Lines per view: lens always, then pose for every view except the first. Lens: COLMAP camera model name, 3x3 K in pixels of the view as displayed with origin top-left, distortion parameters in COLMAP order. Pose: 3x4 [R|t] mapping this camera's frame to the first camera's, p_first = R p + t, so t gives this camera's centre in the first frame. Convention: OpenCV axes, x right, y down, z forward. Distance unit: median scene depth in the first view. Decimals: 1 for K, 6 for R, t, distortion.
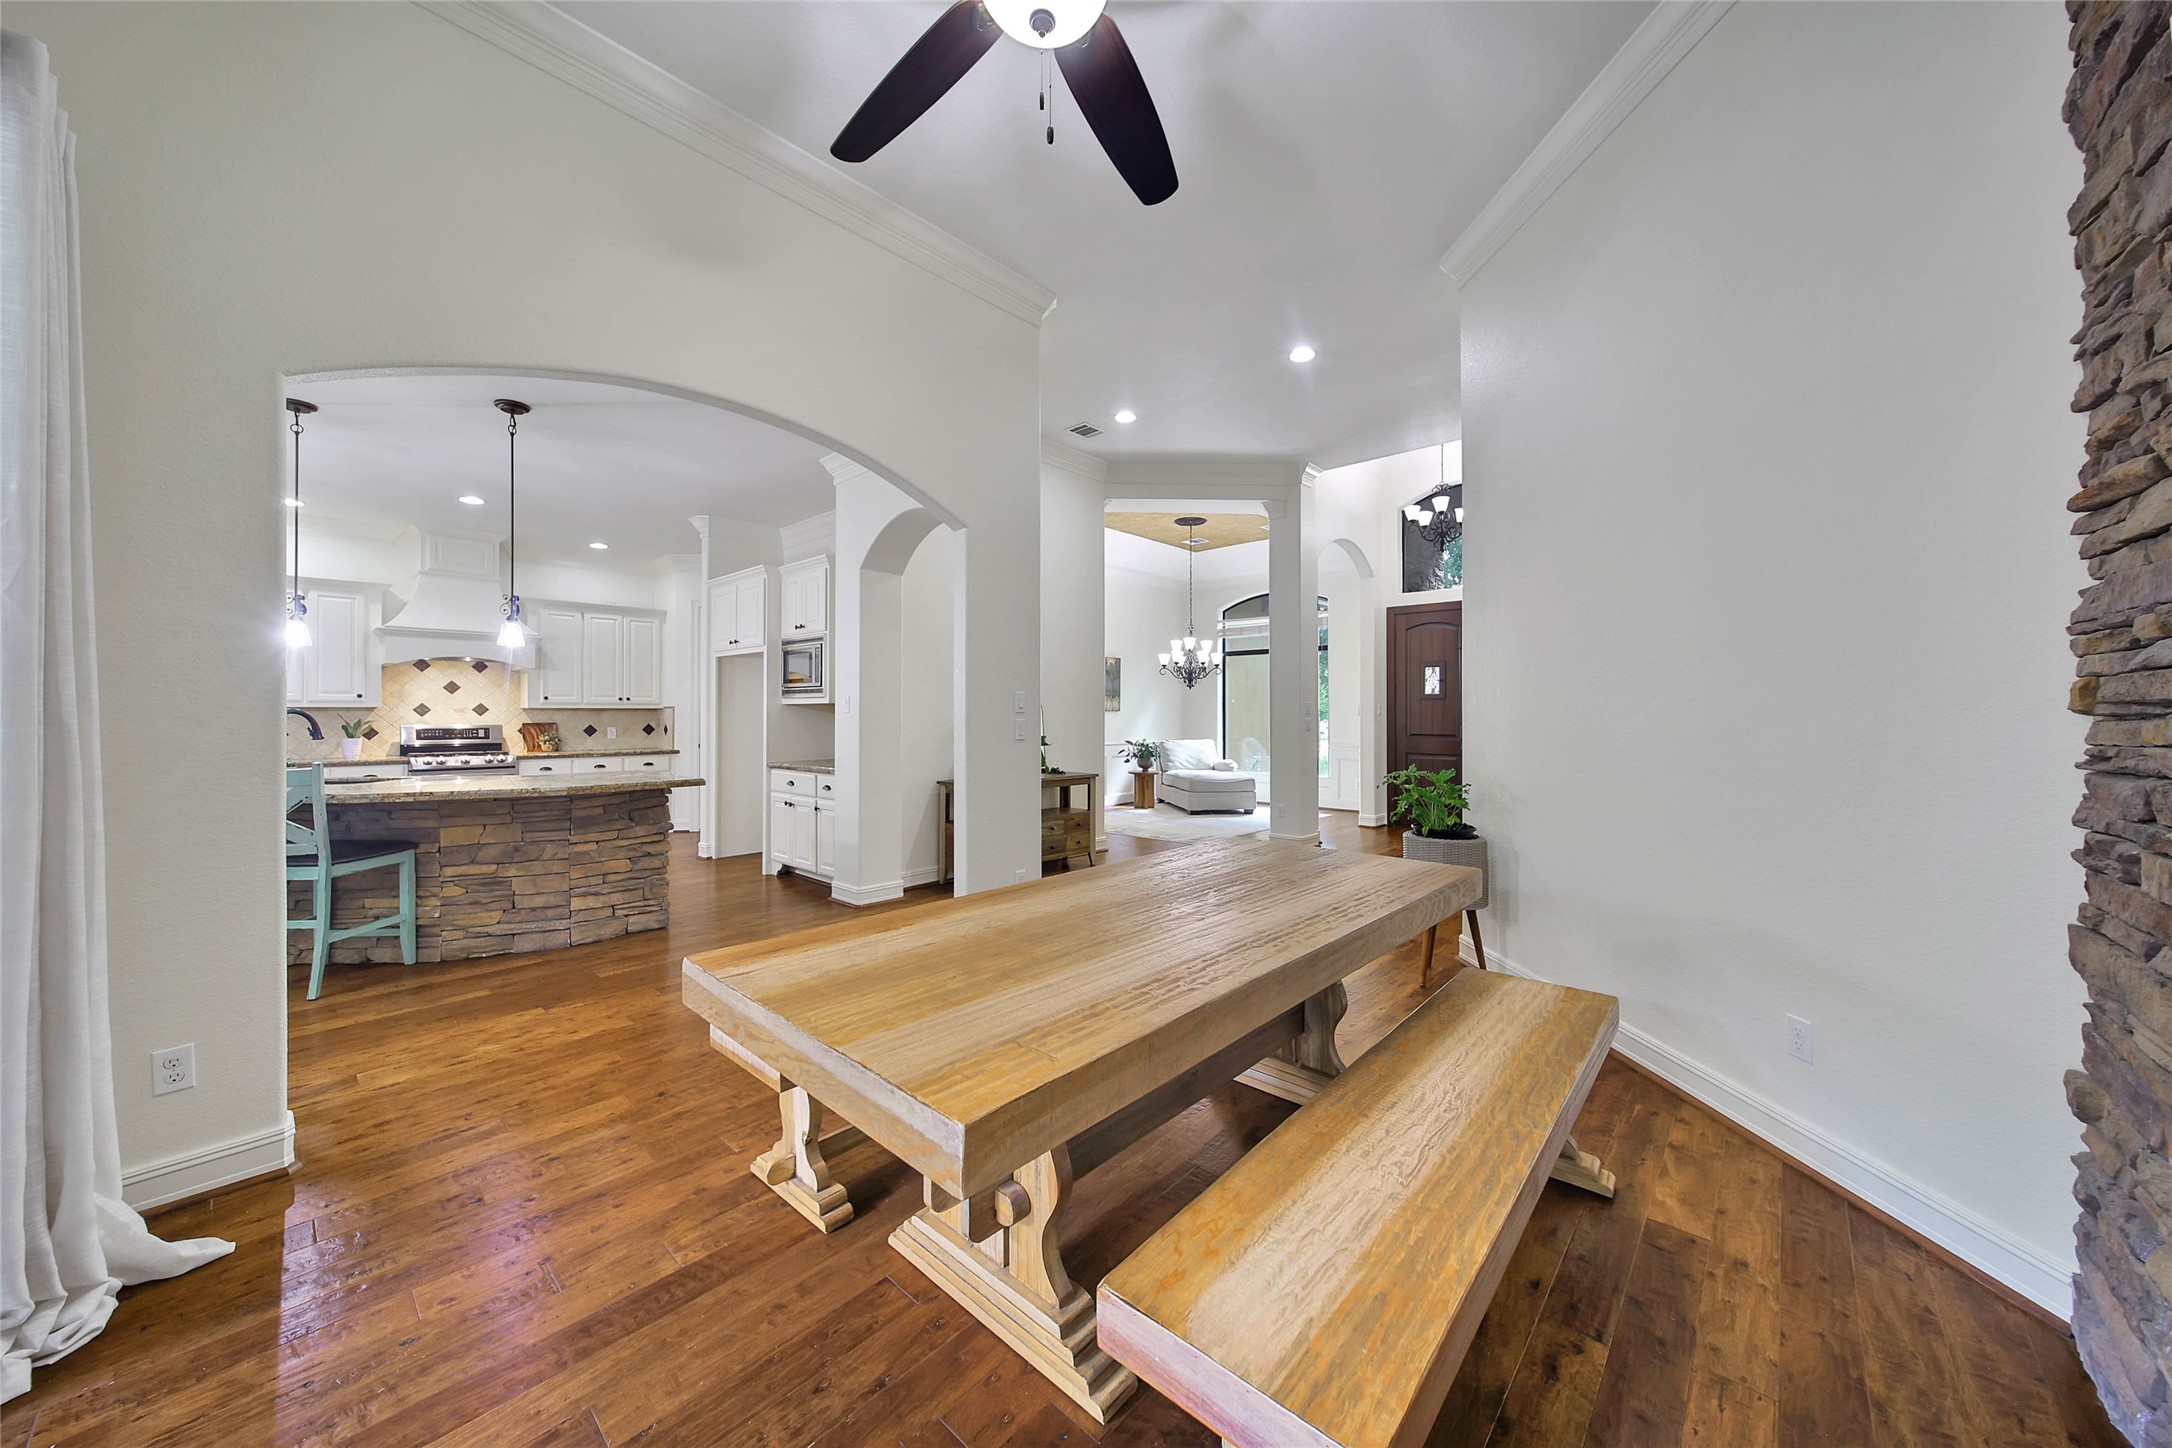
lens RADIAL K [[758.5, 0, 1108.5], [0, 758.5, 709.8], [0, 0, 1]] dist [0.000378, 0.000040]
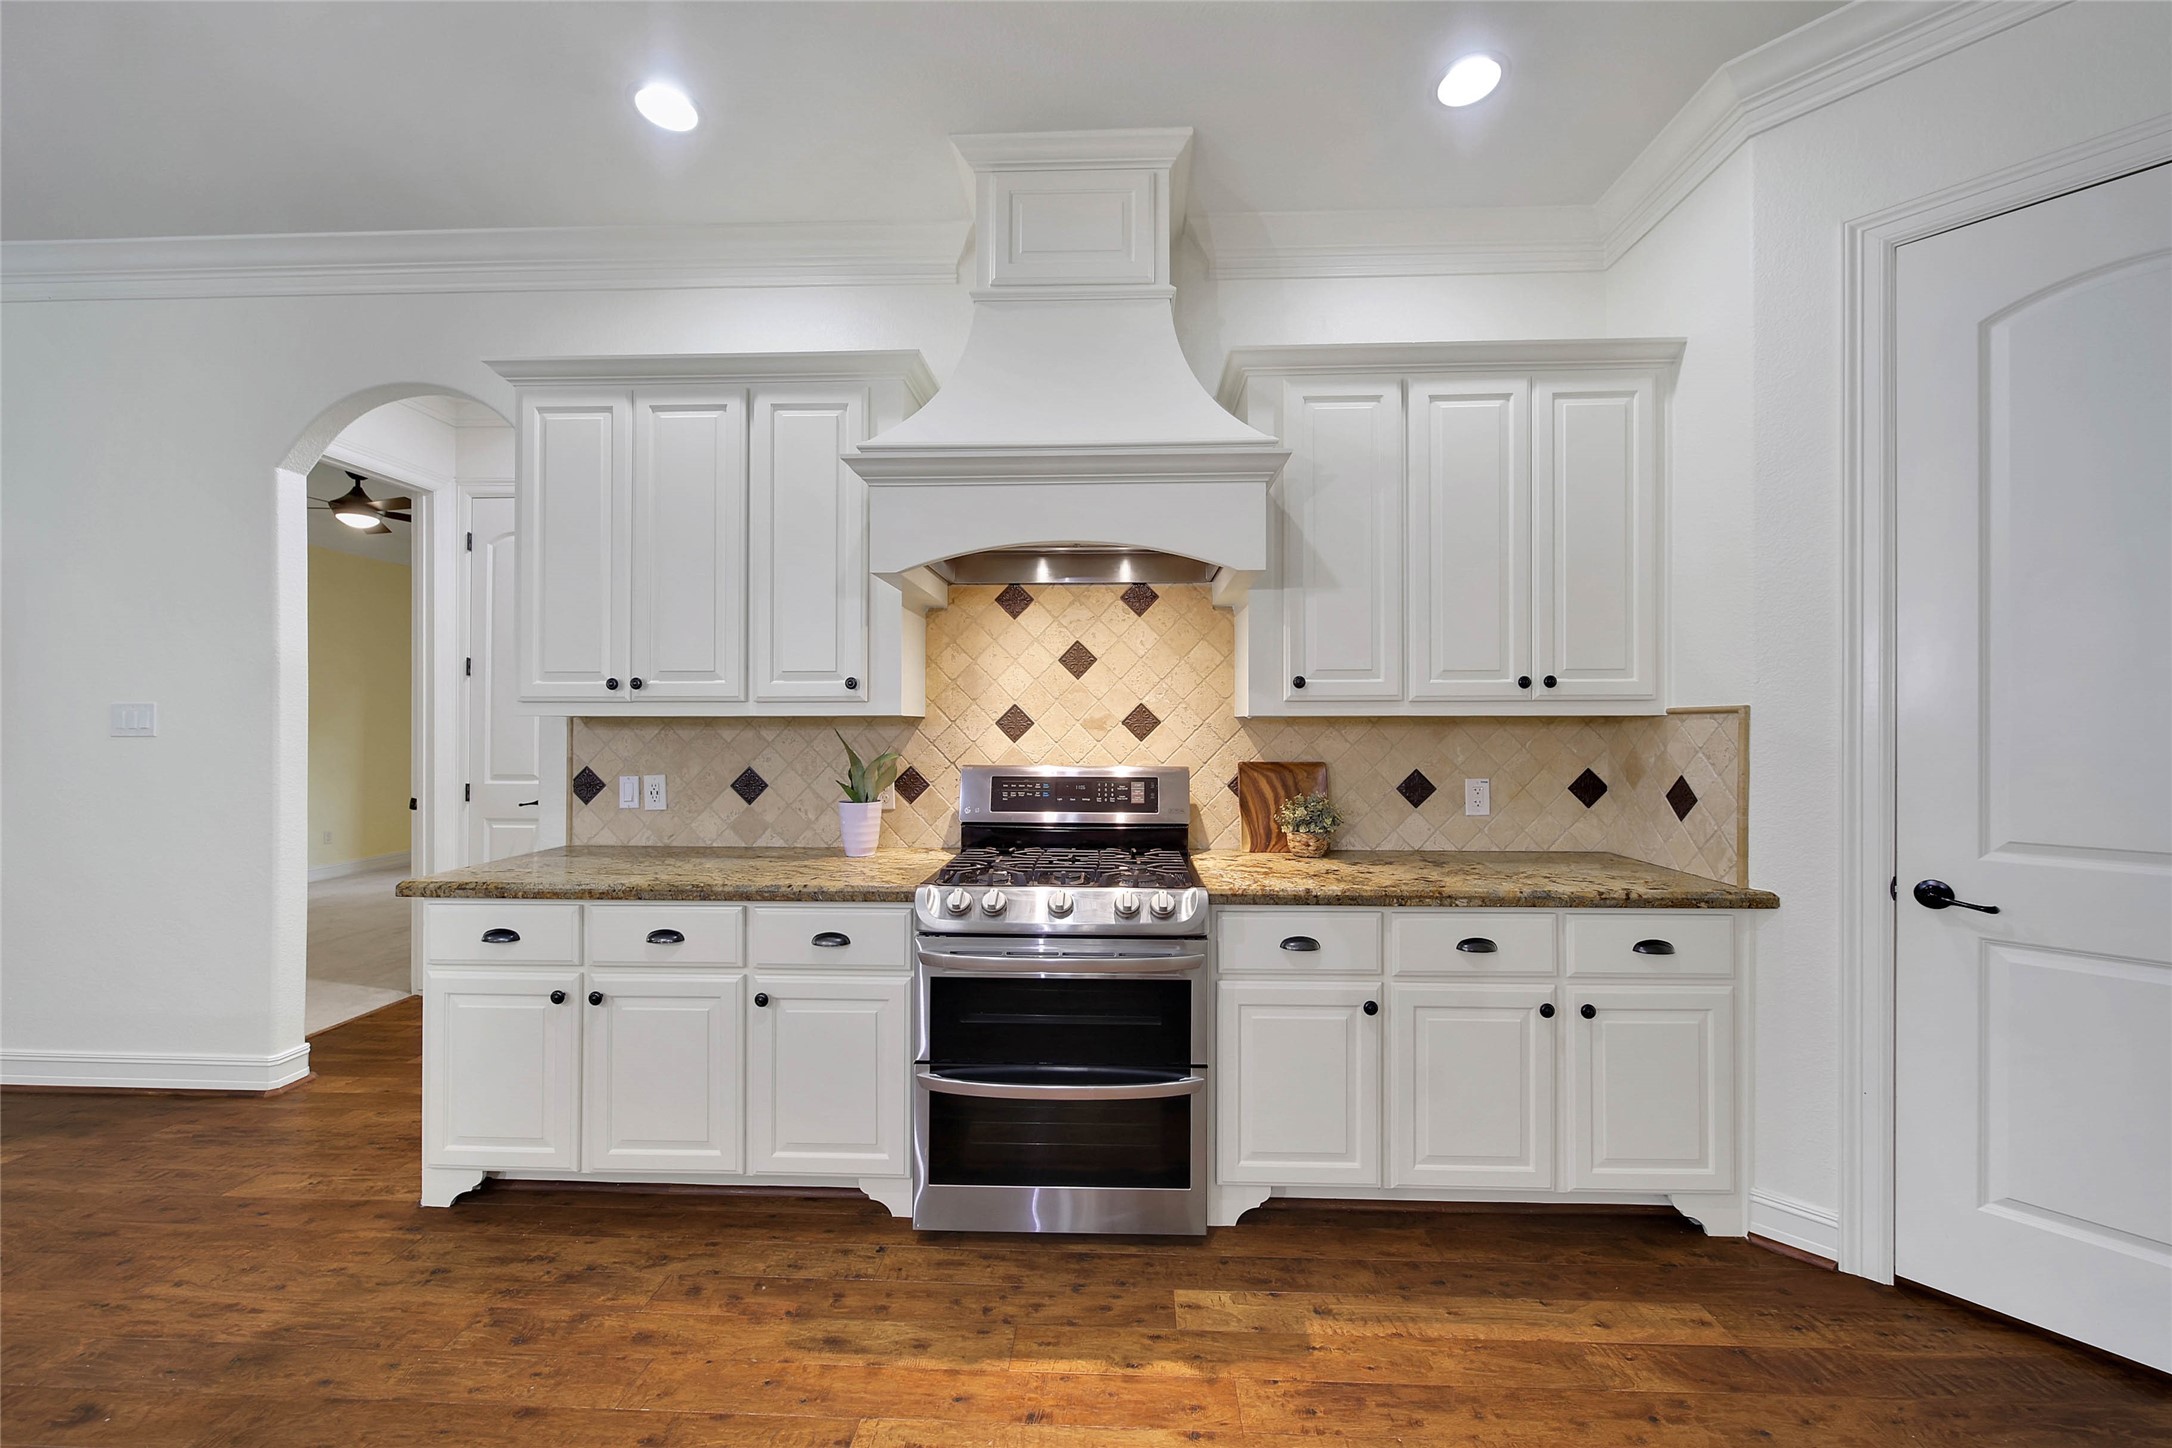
lens RADIAL K [[788.3, 0, 1099.9], [0, 788.3, 726.6], [0, 0, 1]] dist [-0.002605, -0.000343]
pose [[0.635465, 0.001232, -0.772128, -0.570646], [0.003453, 0.999984, 0.004438, 0.000141], [0.772122, -0.005486, 0.635451, 0.767700]]
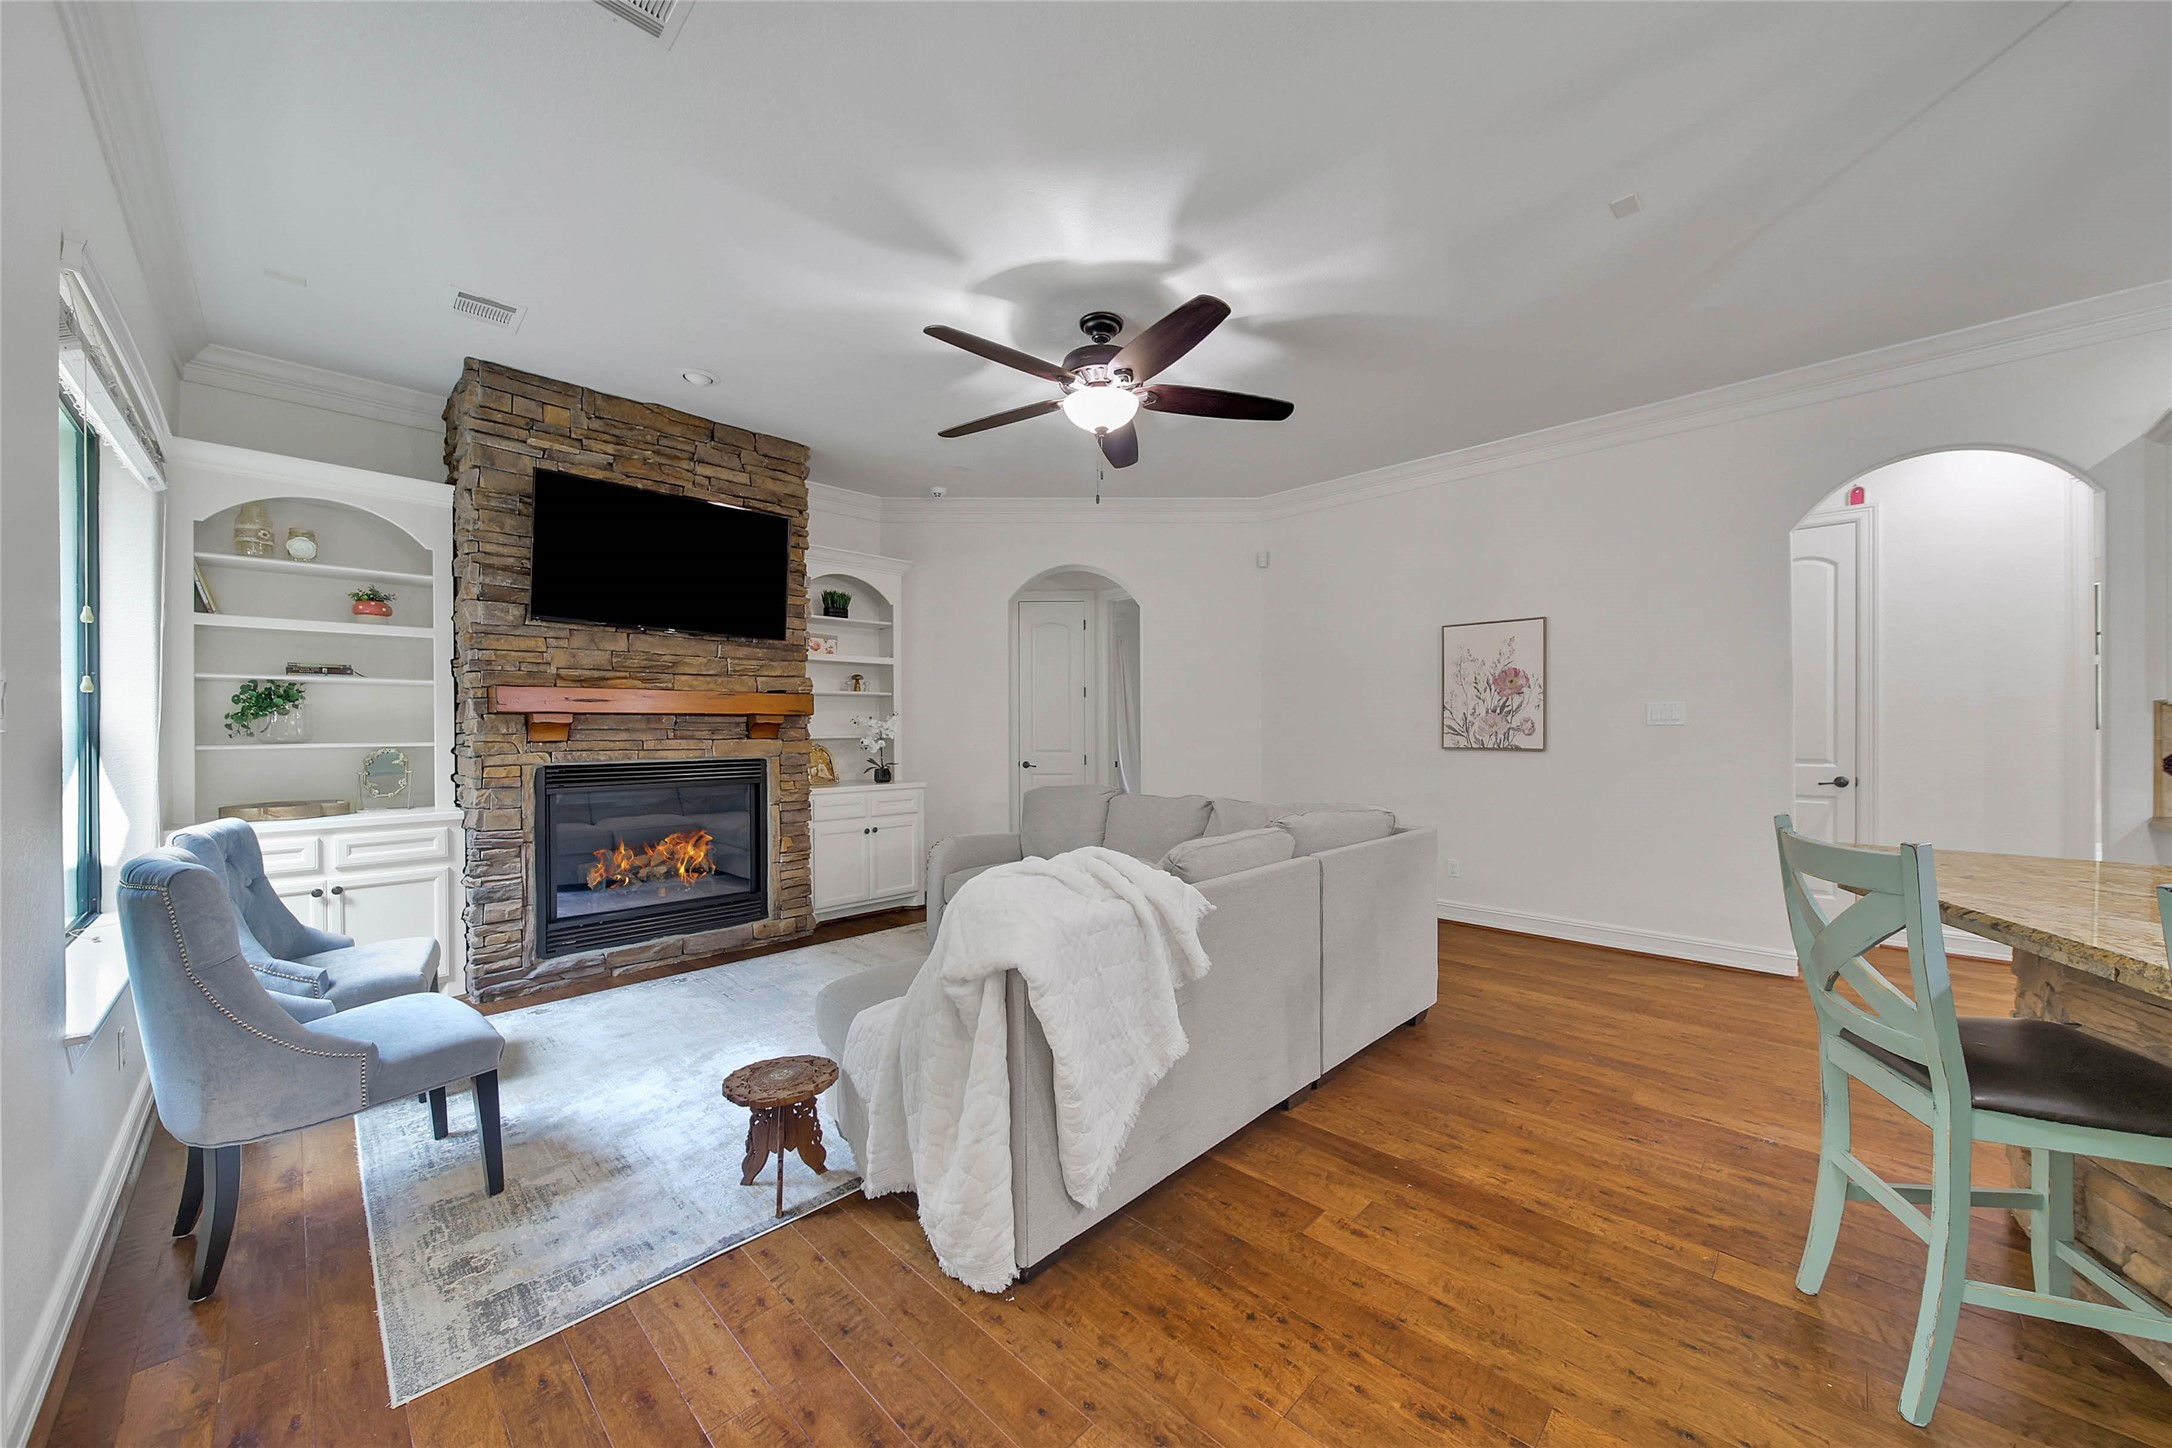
lens RADIAL K [[776.4, 0, 1090.5], [0, 776.4, 729.2], [0, 0, 1]] dist [-0.000443, -0.000022]
pose [[-0.050738, 0.000364, -0.998712, -0.566512], [0.010140, 0.999949, -0.000151, 0.003414], [0.998660, -0.010135, -0.050740, 0.259596]]
